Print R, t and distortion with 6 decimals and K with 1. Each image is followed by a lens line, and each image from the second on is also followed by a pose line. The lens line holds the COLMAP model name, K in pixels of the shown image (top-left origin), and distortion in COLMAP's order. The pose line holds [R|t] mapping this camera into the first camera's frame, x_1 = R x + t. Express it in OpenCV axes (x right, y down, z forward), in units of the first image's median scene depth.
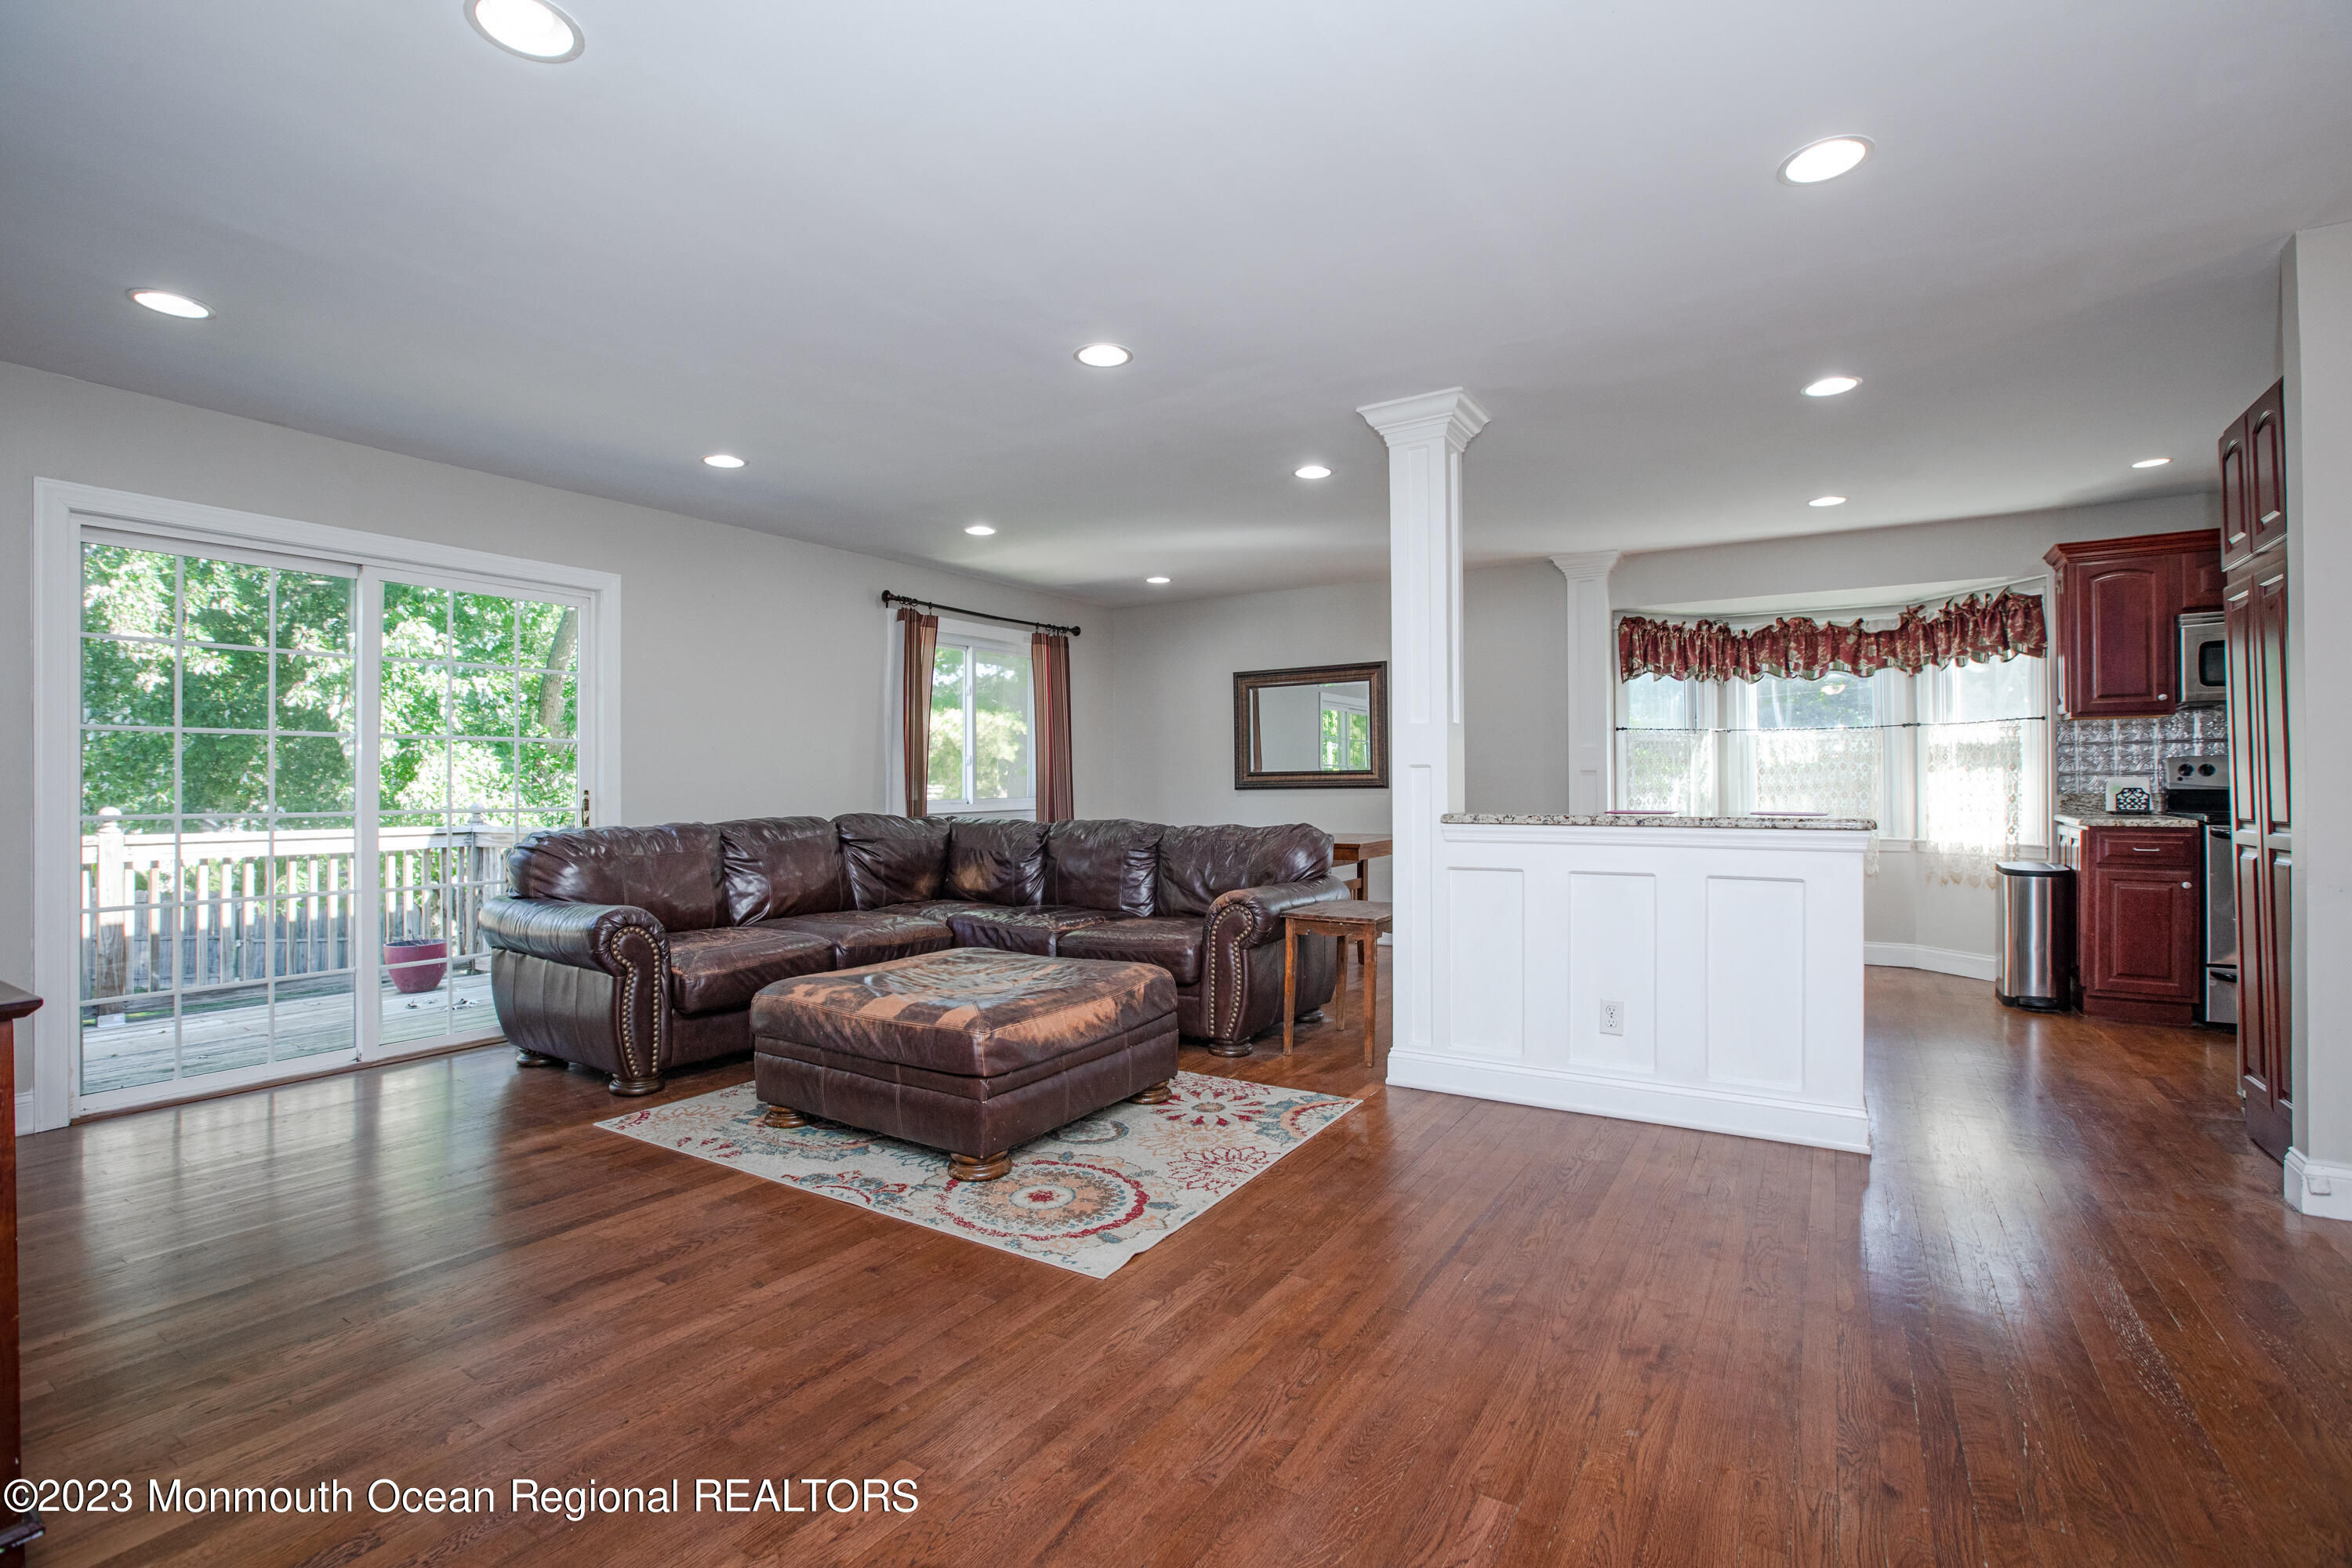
lens RADIAL K [[1067.6, 0, 1167.7], [0, 1067.6, 772.4], [0, 0, 1]] dist [-0.043622, 0.008026]
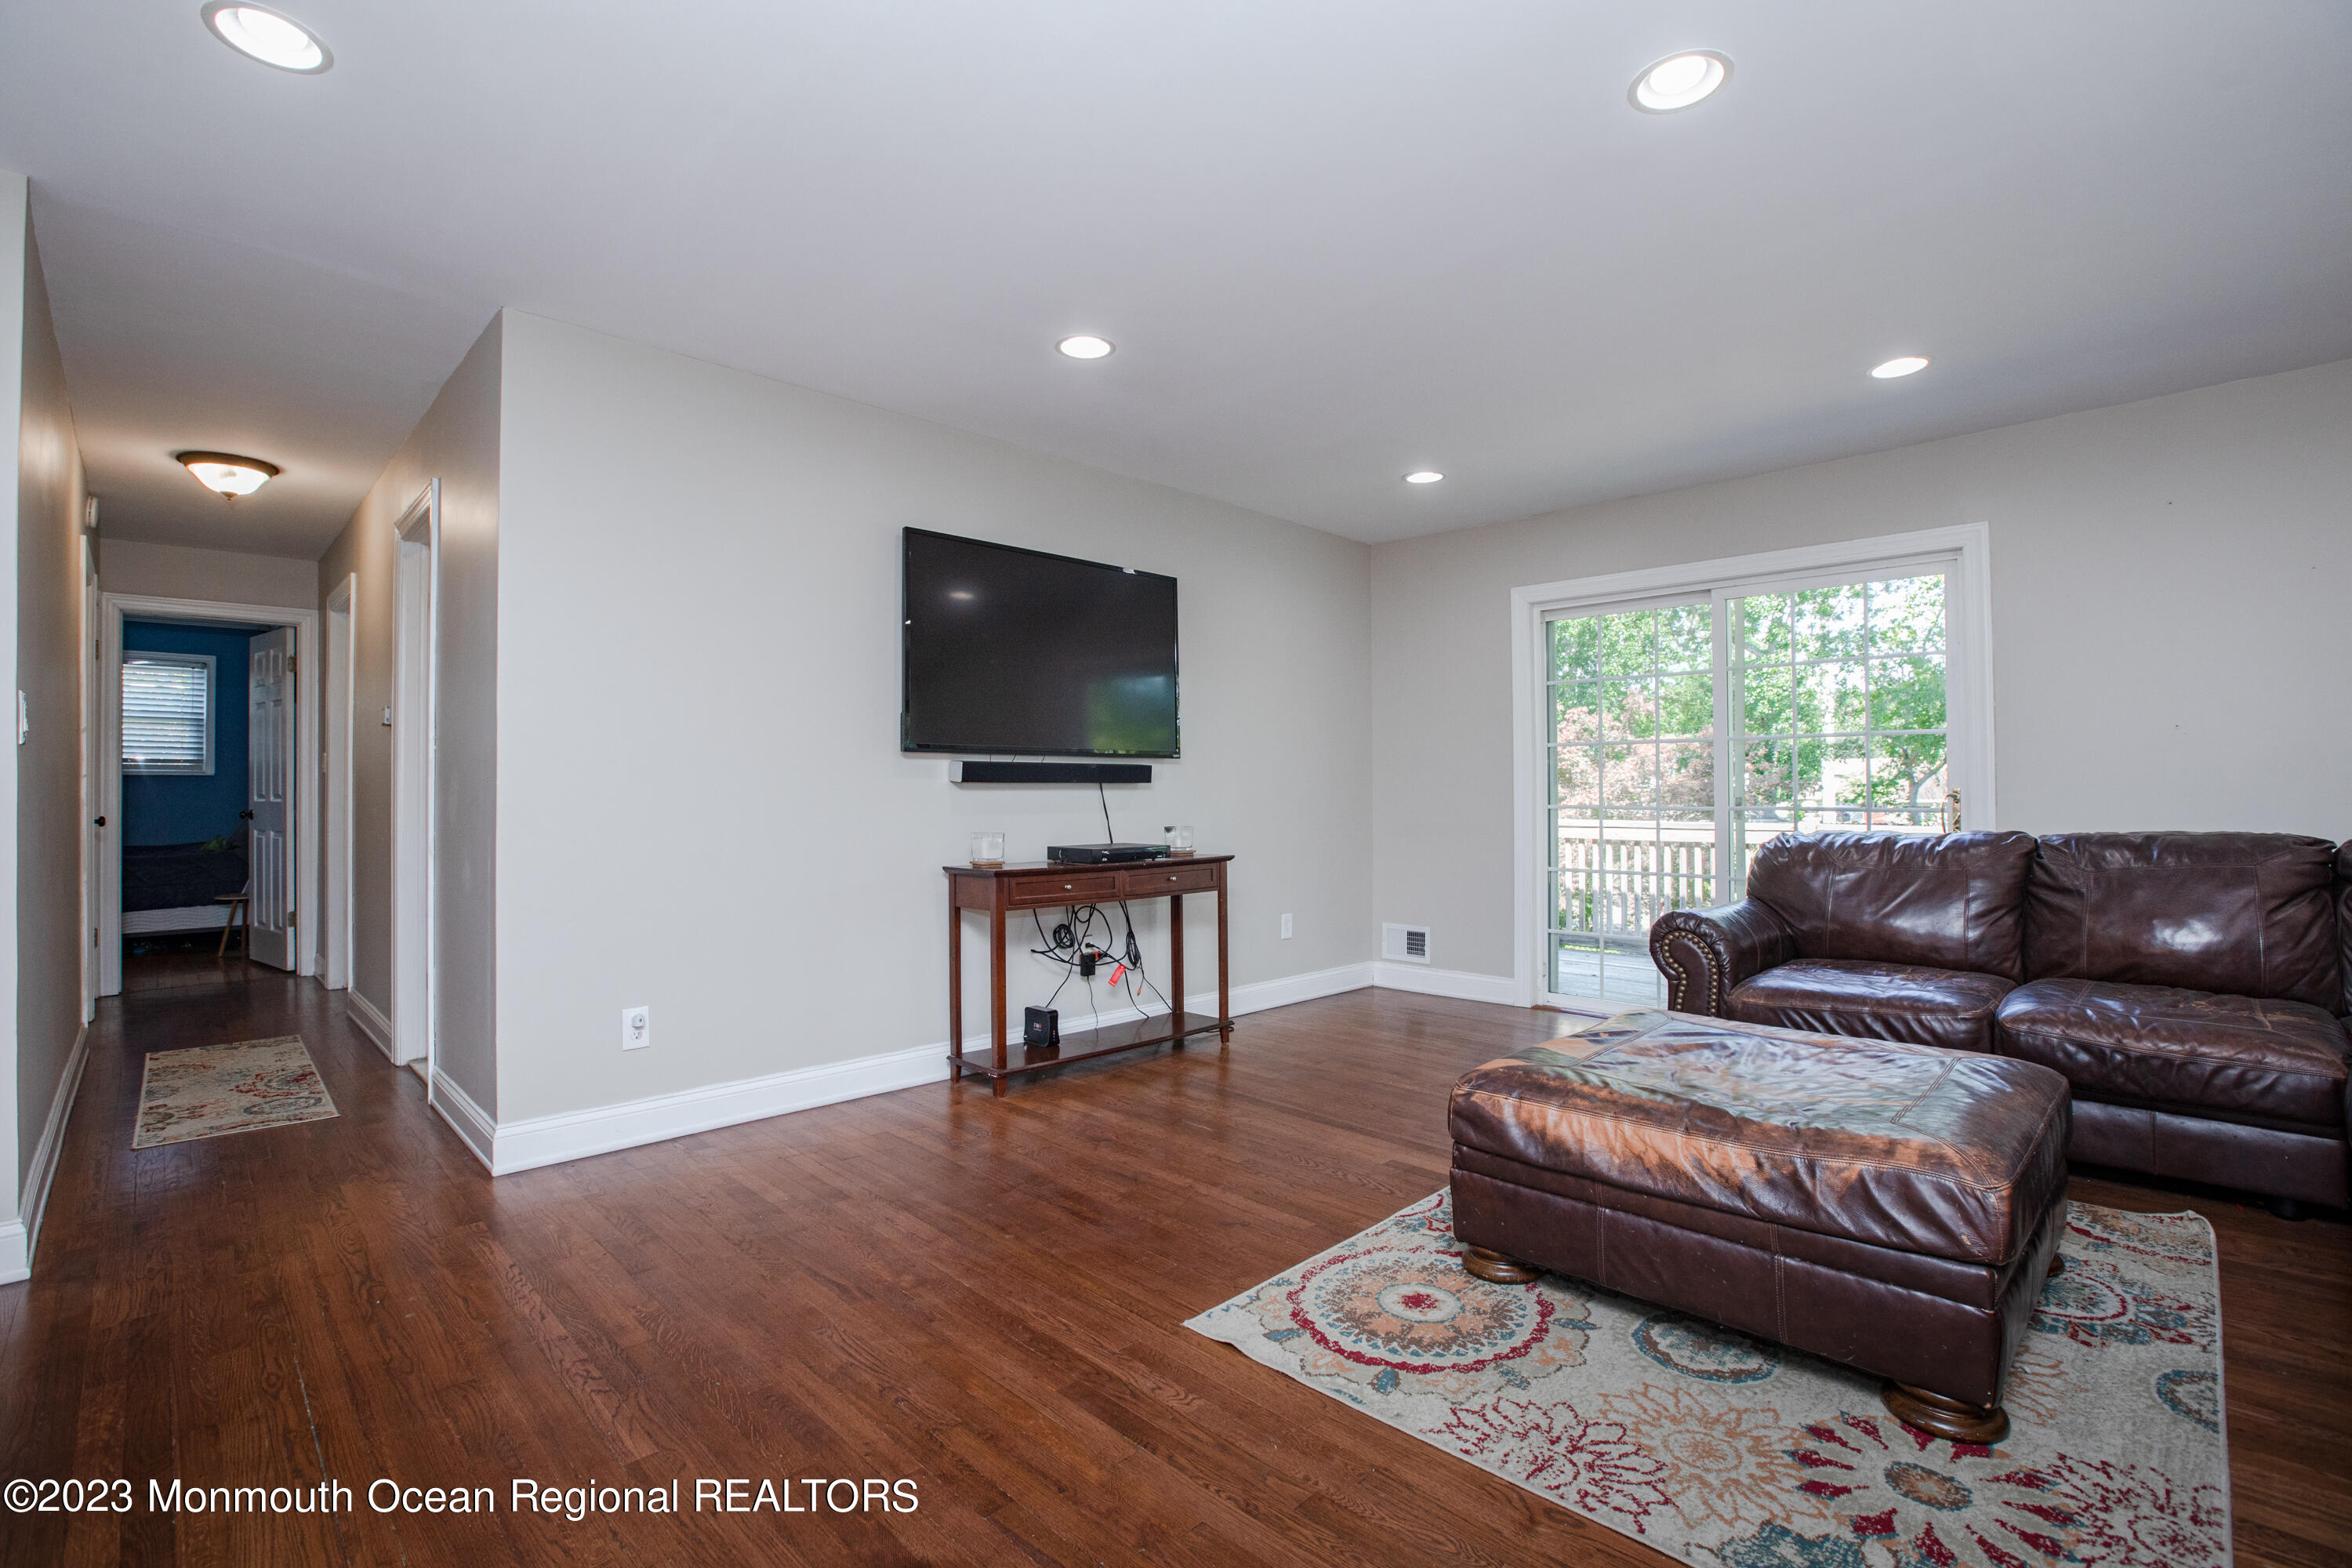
lens RADIAL K [[1067.6, 0, 1172.6], [0, 1067.6, 786.3], [0, 0, 1]] dist [-0.043622, 0.008026]
pose [[-0.224251, 0.002884, -0.974527, 0.621960], [0.017184, 0.999852, -0.000996, 0.007763], [0.974380, -0.016969, -0.224267, 0.894626]]
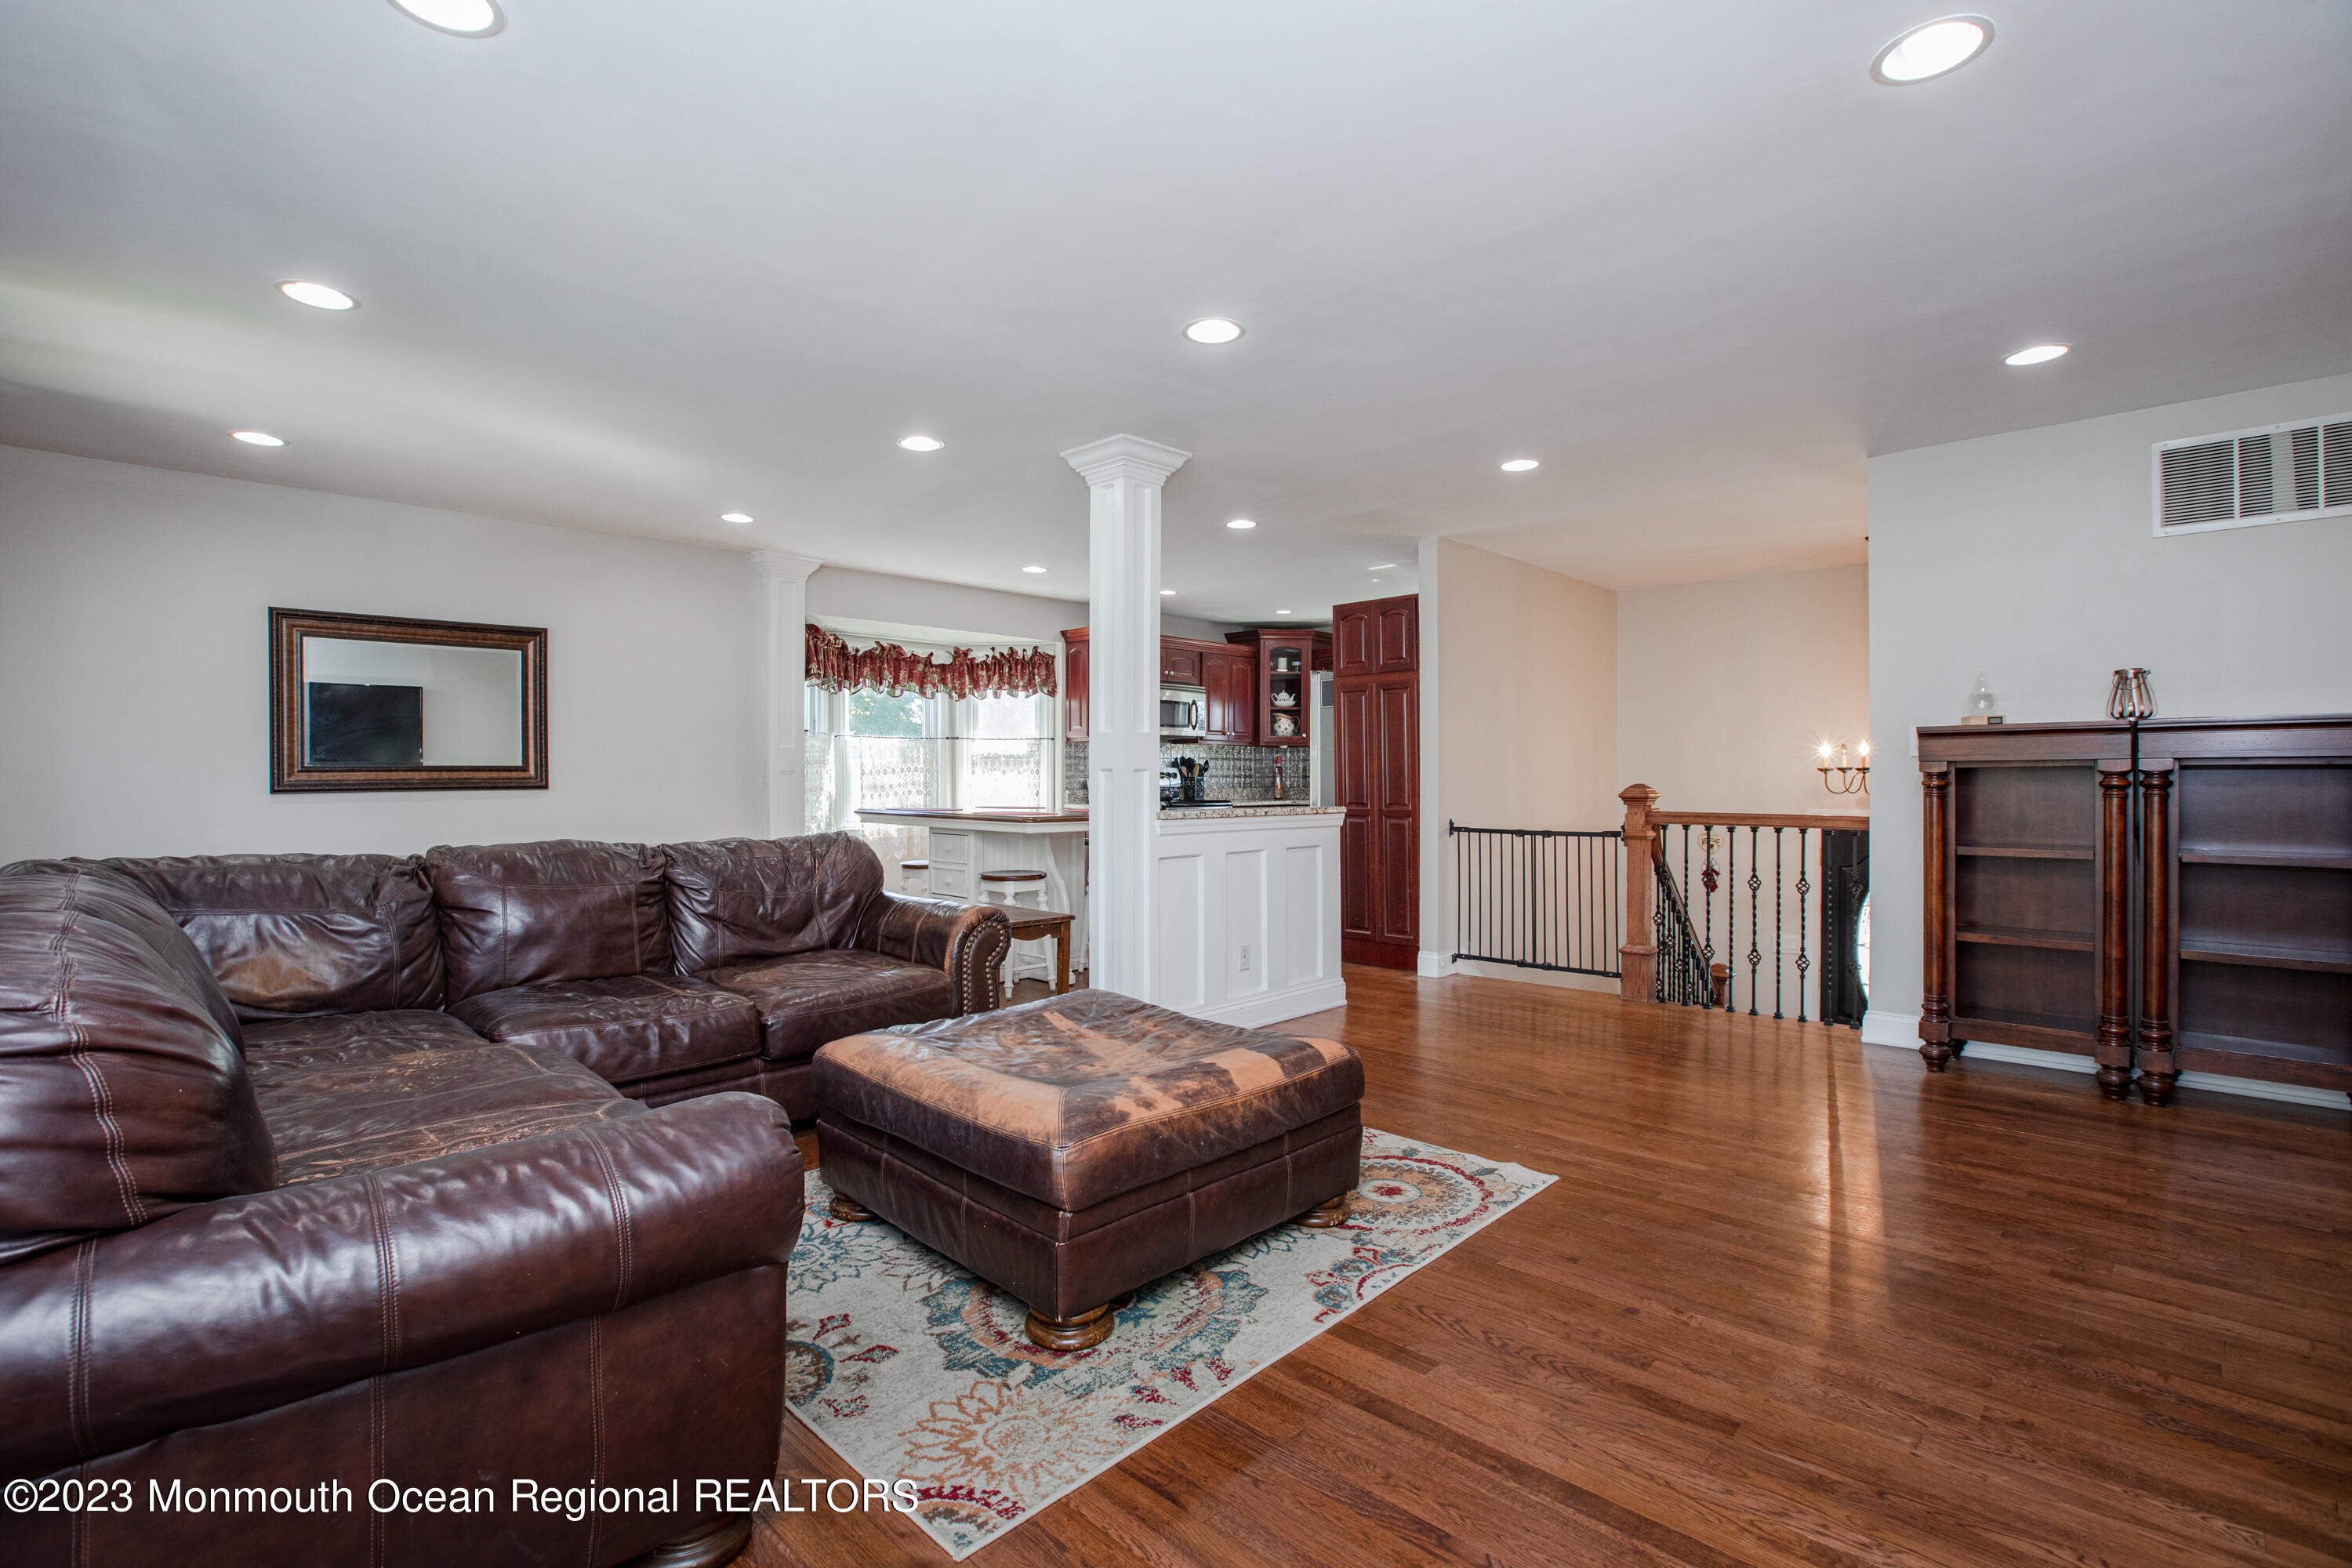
lens RADIAL K [[1067.6, 0, 1171.6], [0, 1067.6, 780.3], [0, 0, 1]] dist [-0.043622, 0.008026]
pose [[0.208687, -0.001314, 0.977982, -1.039645], [-0.009707, 0.999947, 0.003415, 0.000192], [-0.977934, -0.010206, 0.208663, 0.887632]]
